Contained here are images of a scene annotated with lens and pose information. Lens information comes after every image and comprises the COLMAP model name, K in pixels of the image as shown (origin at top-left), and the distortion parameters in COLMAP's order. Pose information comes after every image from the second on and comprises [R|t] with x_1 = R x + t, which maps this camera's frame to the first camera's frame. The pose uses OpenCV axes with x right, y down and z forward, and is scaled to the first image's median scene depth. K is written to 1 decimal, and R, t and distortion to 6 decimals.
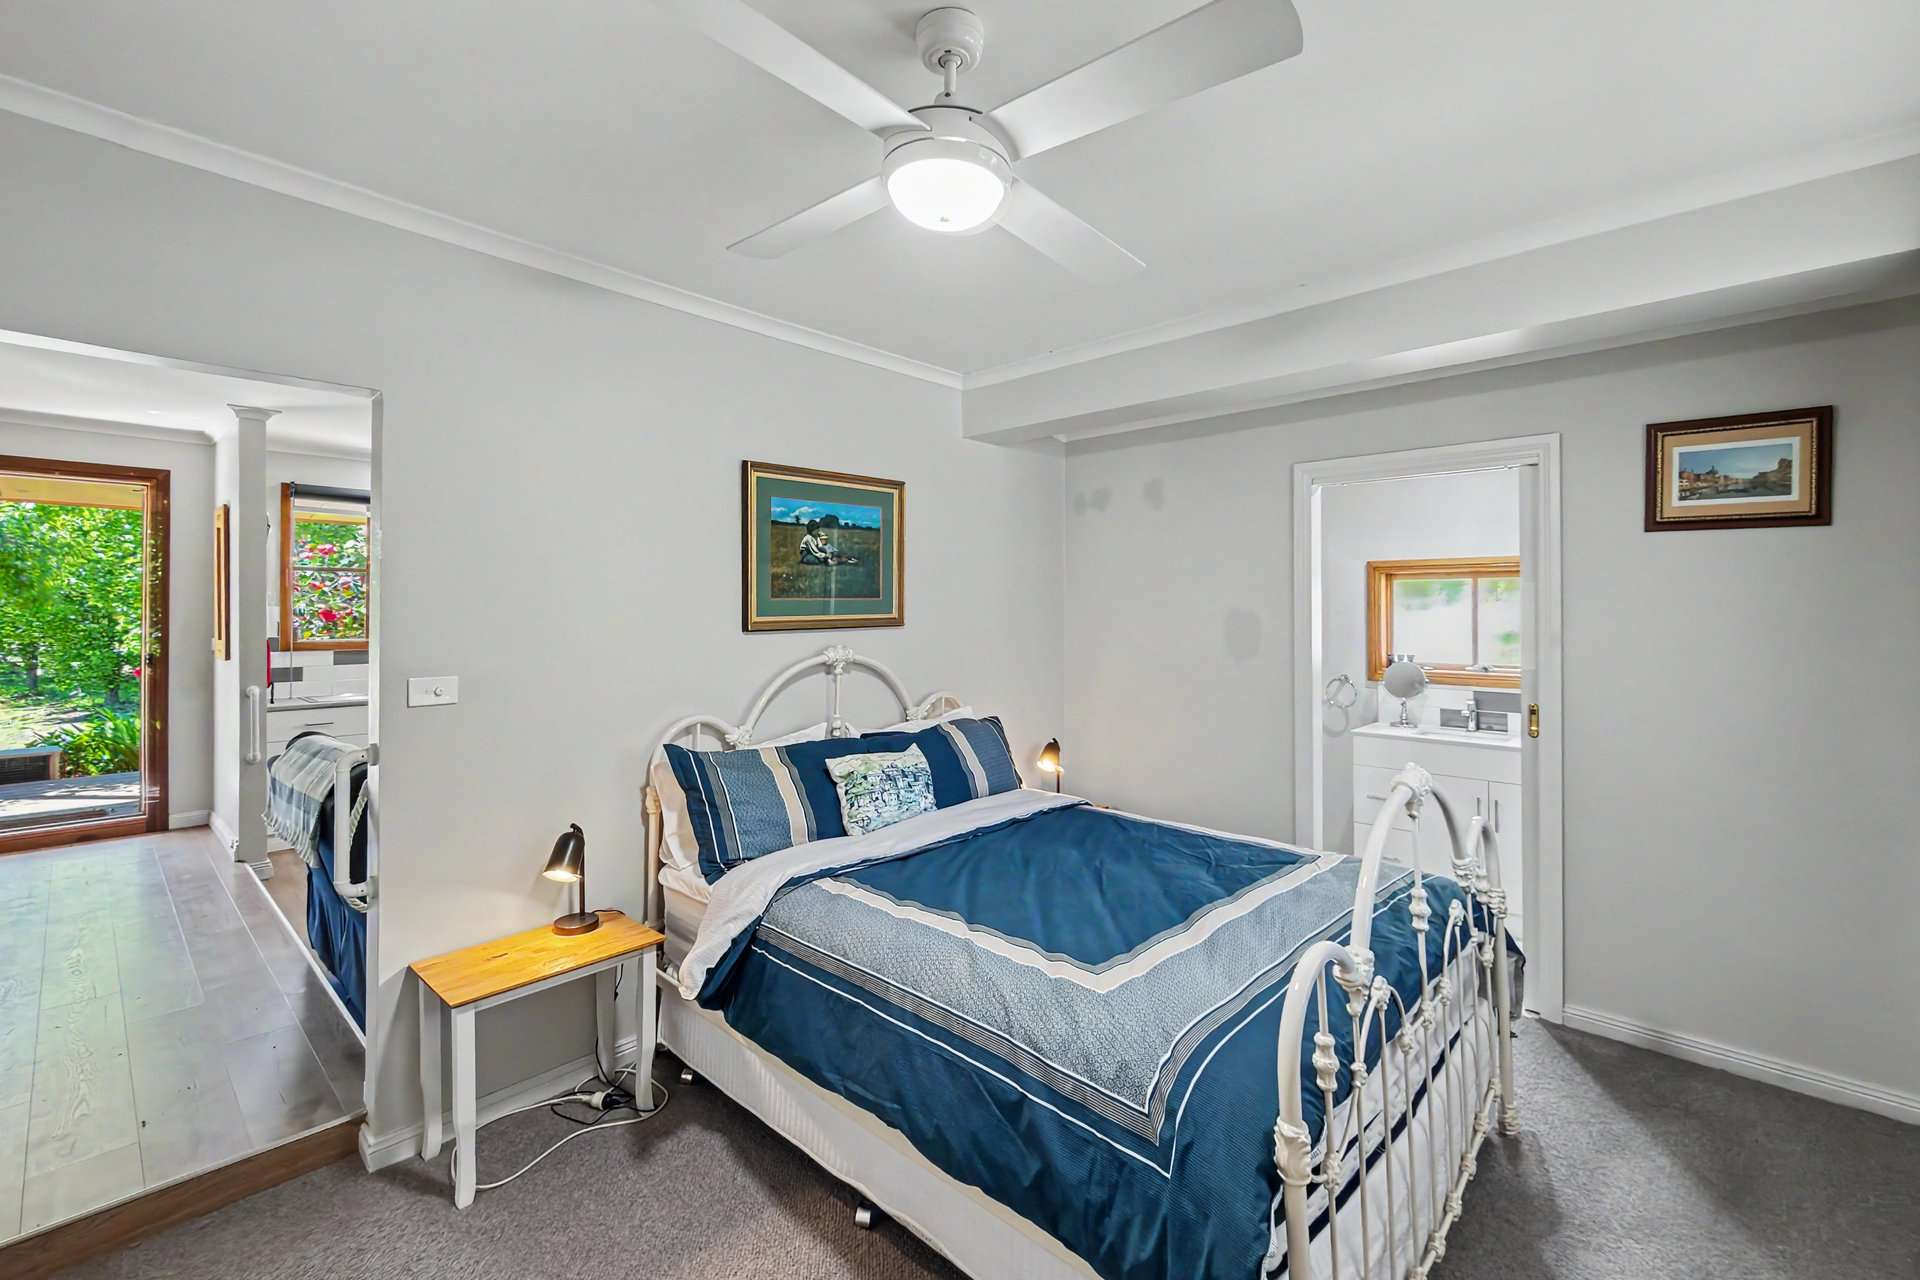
lens RADIAL K [[827.7, 0, 949.7], [0, 827.7, 607.7], [0, 0, 1]] dist [0.005234, -0.000093]
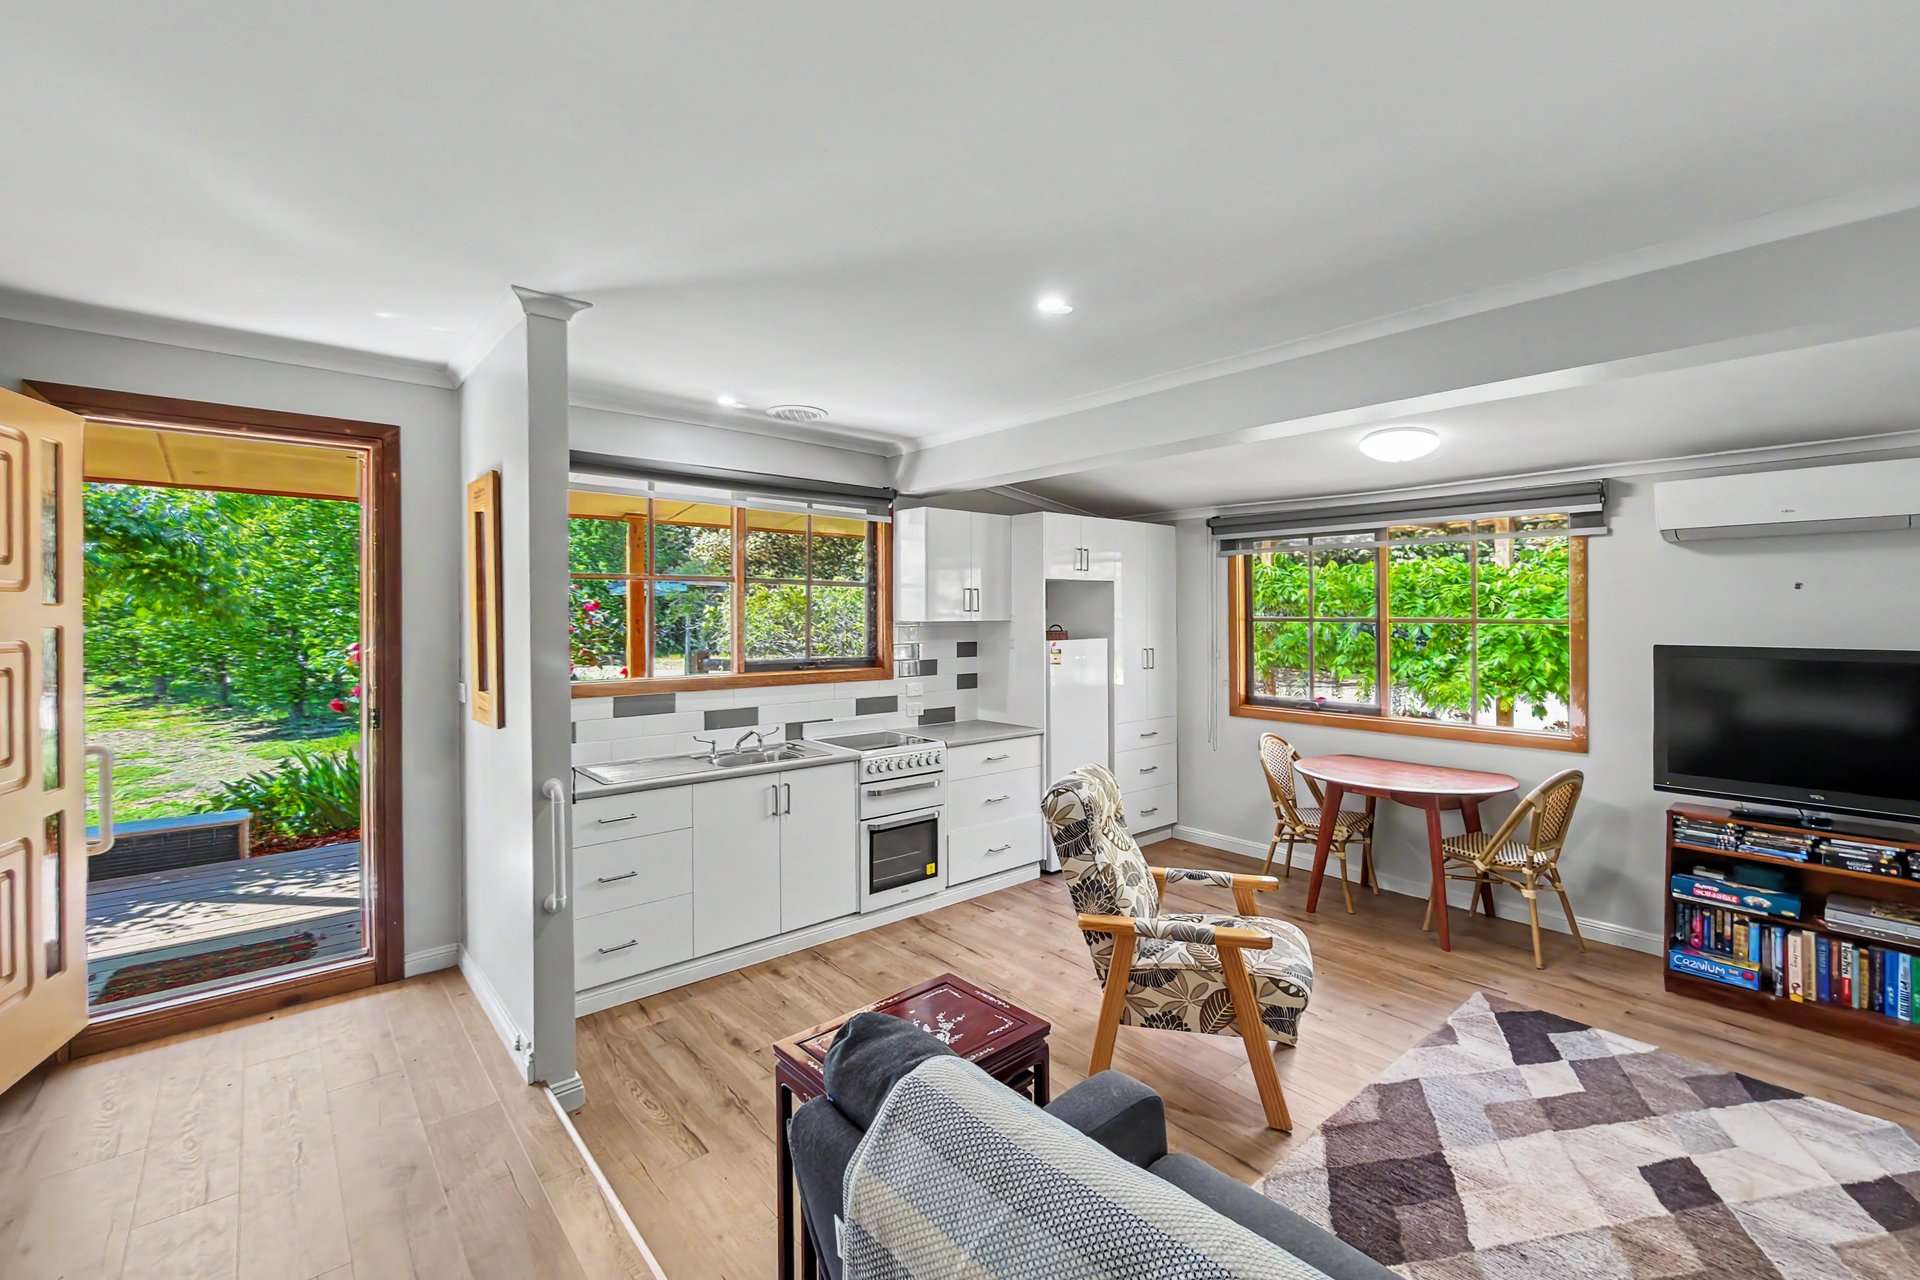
lens RADIAL K [[827.7, 0, 964.9], [0, 827.7, 622.8], [0, 0, 1]] dist [0.005234, -0.000093]
pose [[0.994518, 0.000531, -0.104561, -0.430653], [0.000836, 0.999915, 0.013021, -0.018997], [0.104559, -0.013037, 0.994433, 0.399017]]
